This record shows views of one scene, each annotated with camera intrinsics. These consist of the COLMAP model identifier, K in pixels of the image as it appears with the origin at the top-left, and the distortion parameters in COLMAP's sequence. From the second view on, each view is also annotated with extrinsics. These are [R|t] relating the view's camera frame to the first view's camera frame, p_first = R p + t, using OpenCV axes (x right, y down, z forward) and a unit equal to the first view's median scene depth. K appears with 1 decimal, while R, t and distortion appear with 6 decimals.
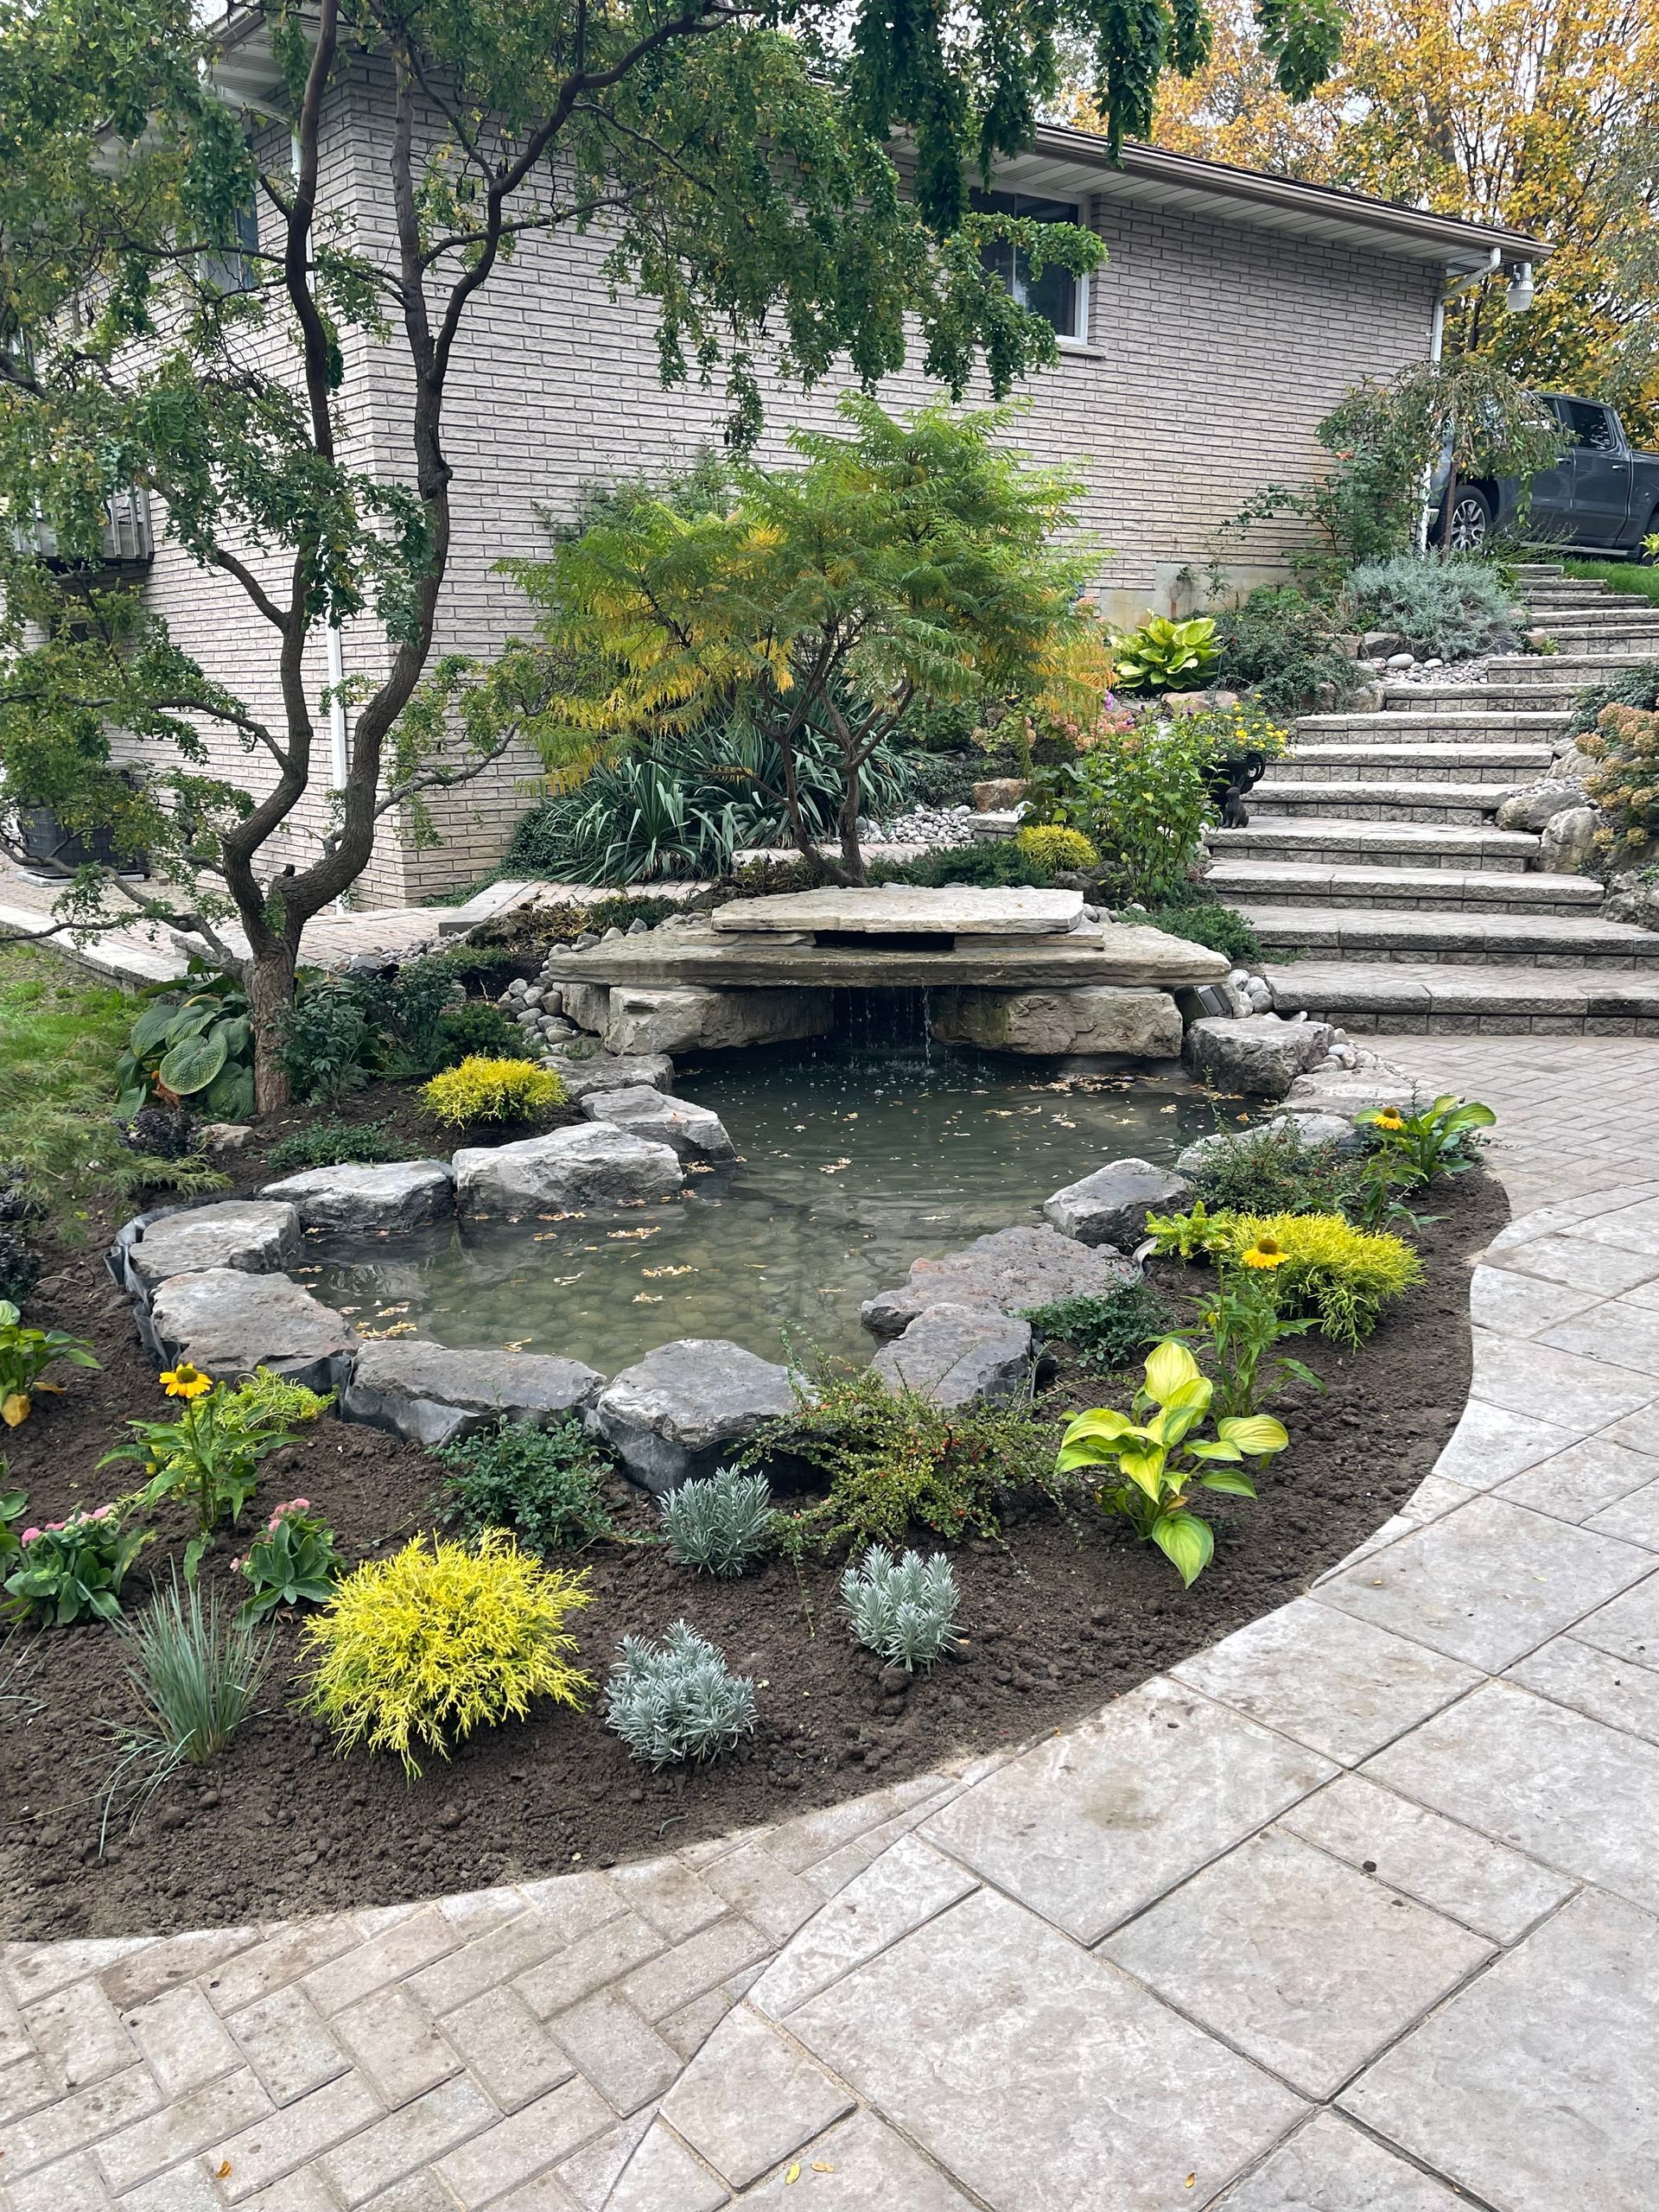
lens RADIAL K [[1739.2, 0, 829.5], [0, 1739.2, 1106.0], [0, 0, 1]] dist [0.078425, -0.111648]
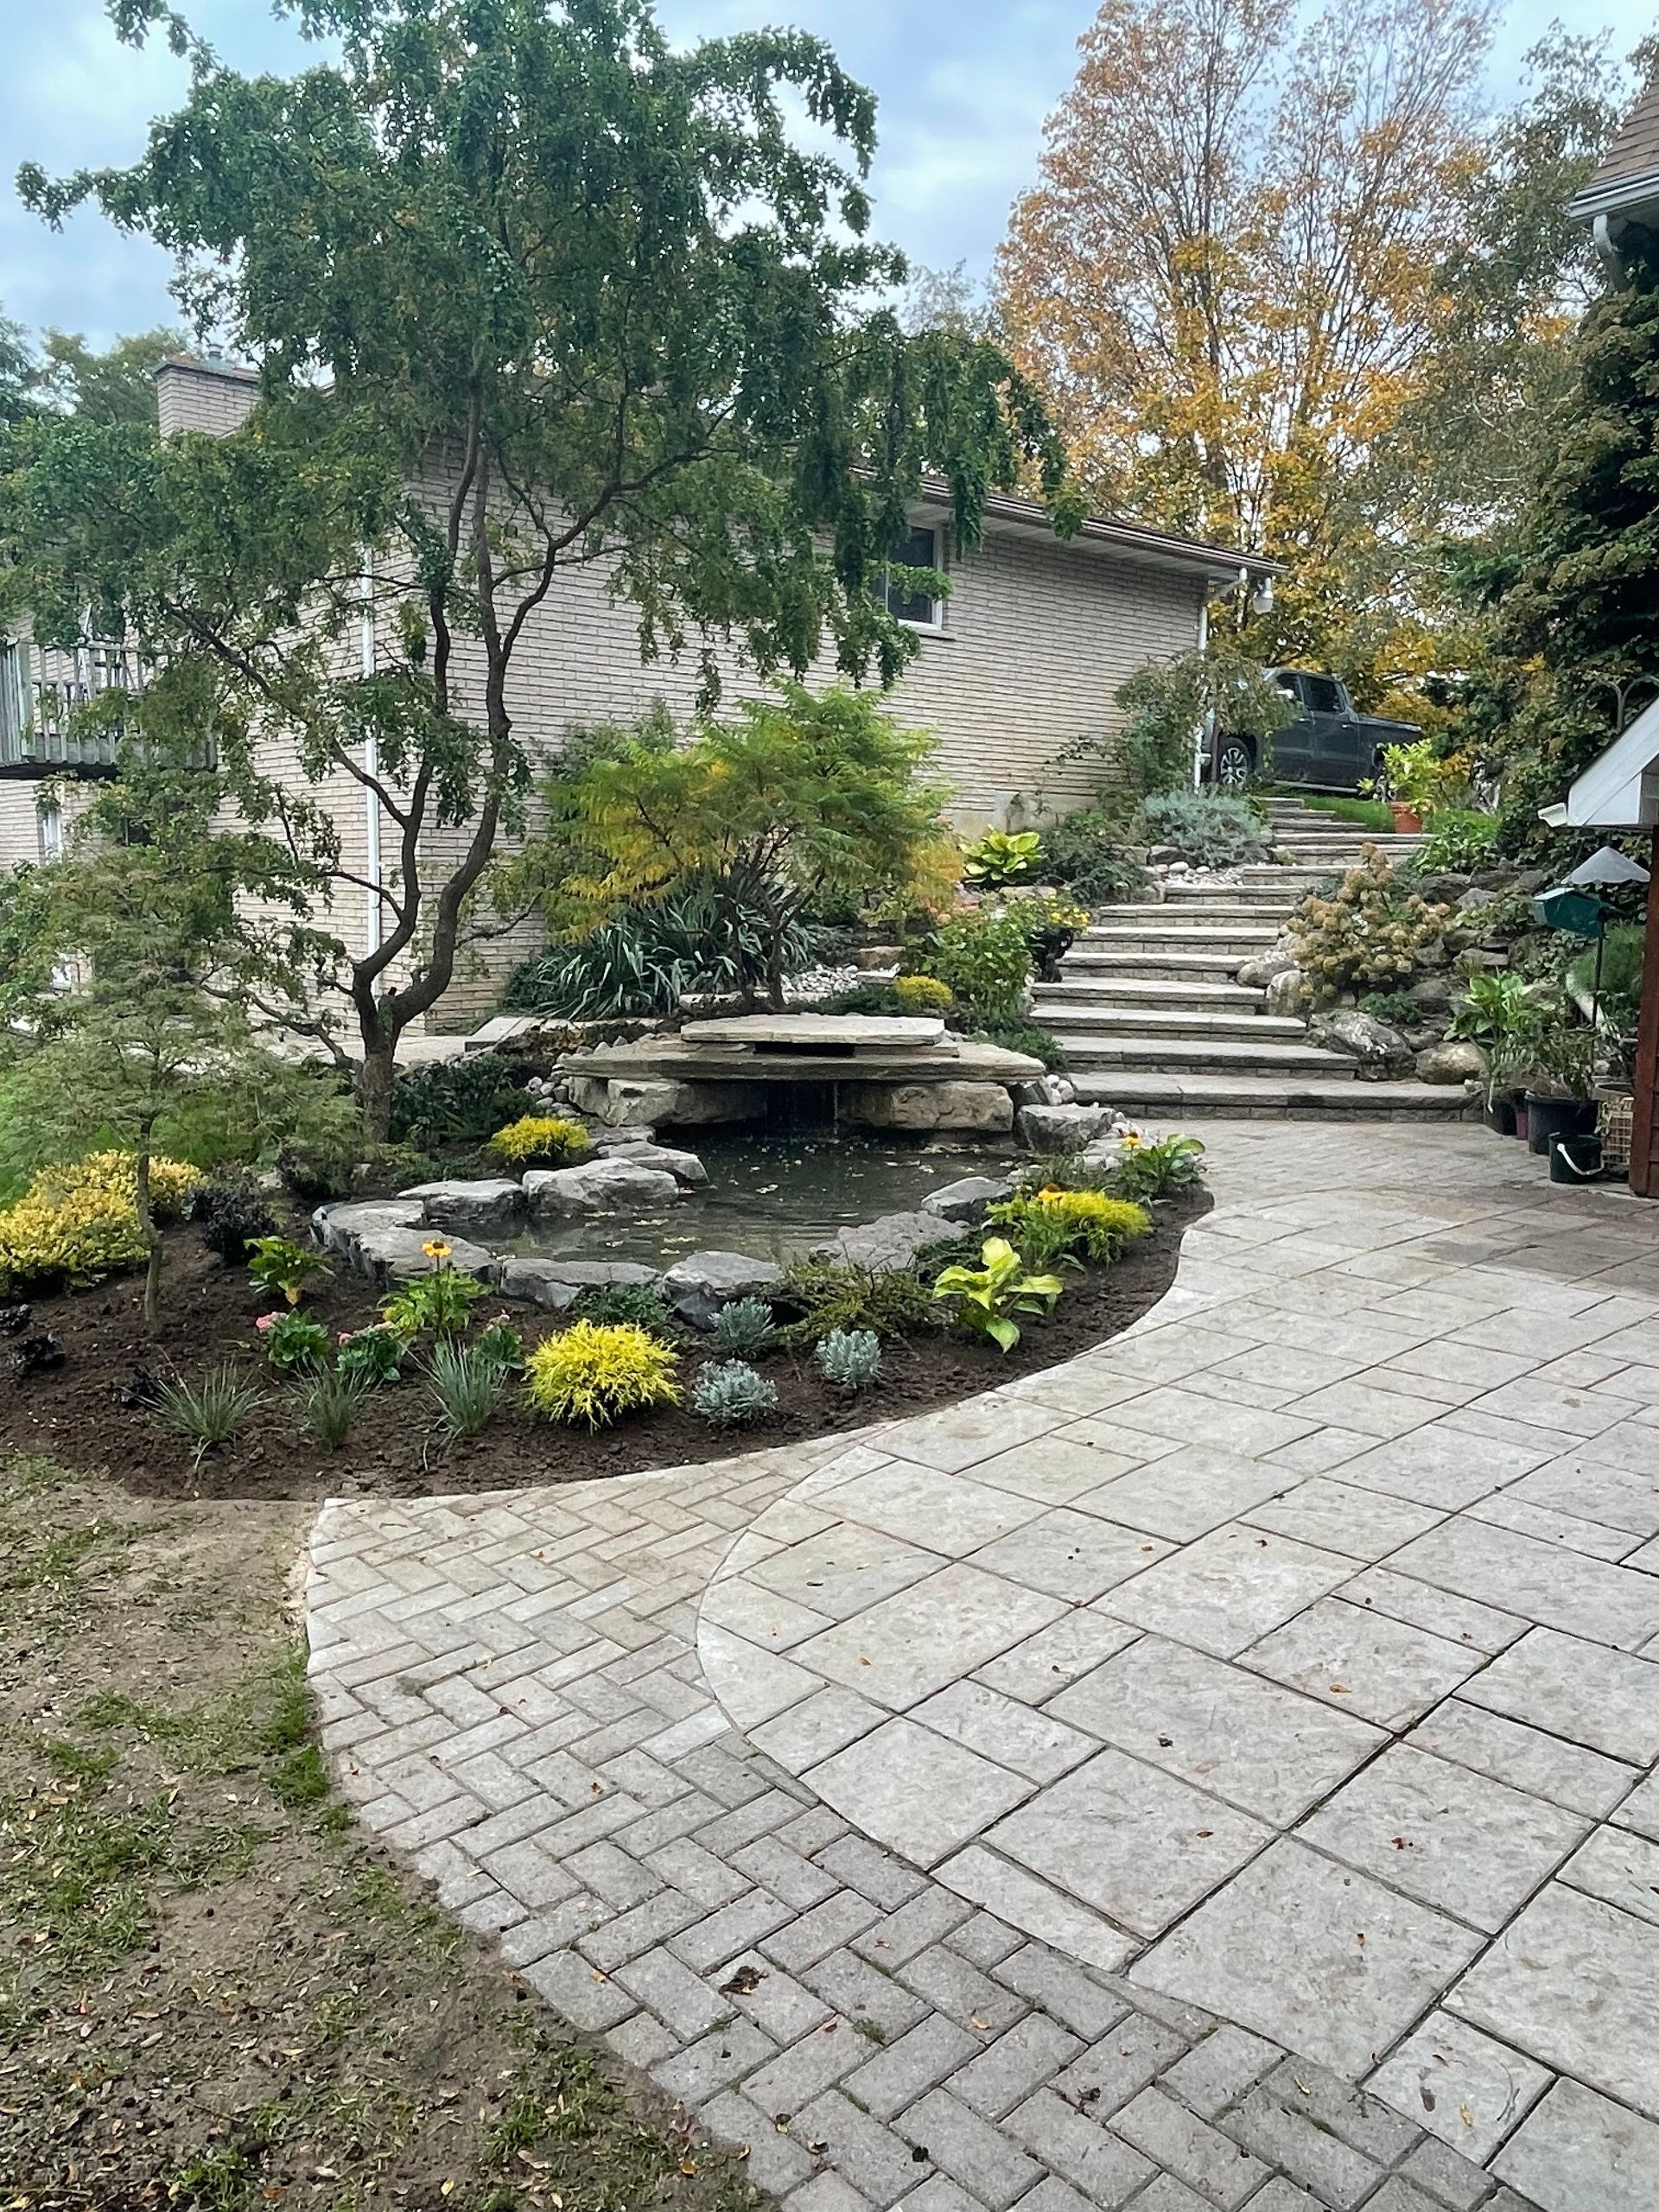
lens RADIAL K [[1637.4, 0, 829.5], [0, 1637.4, 1106.0], [0, 0, 1]] dist [0.071654, -0.198808]
pose [[0.997059, 0.008571, 0.076152, -0.049080], [-0.000767, 0.994792, -0.101923, 0.086318], [-0.076629, 0.101565, 0.991873, -0.315288]]
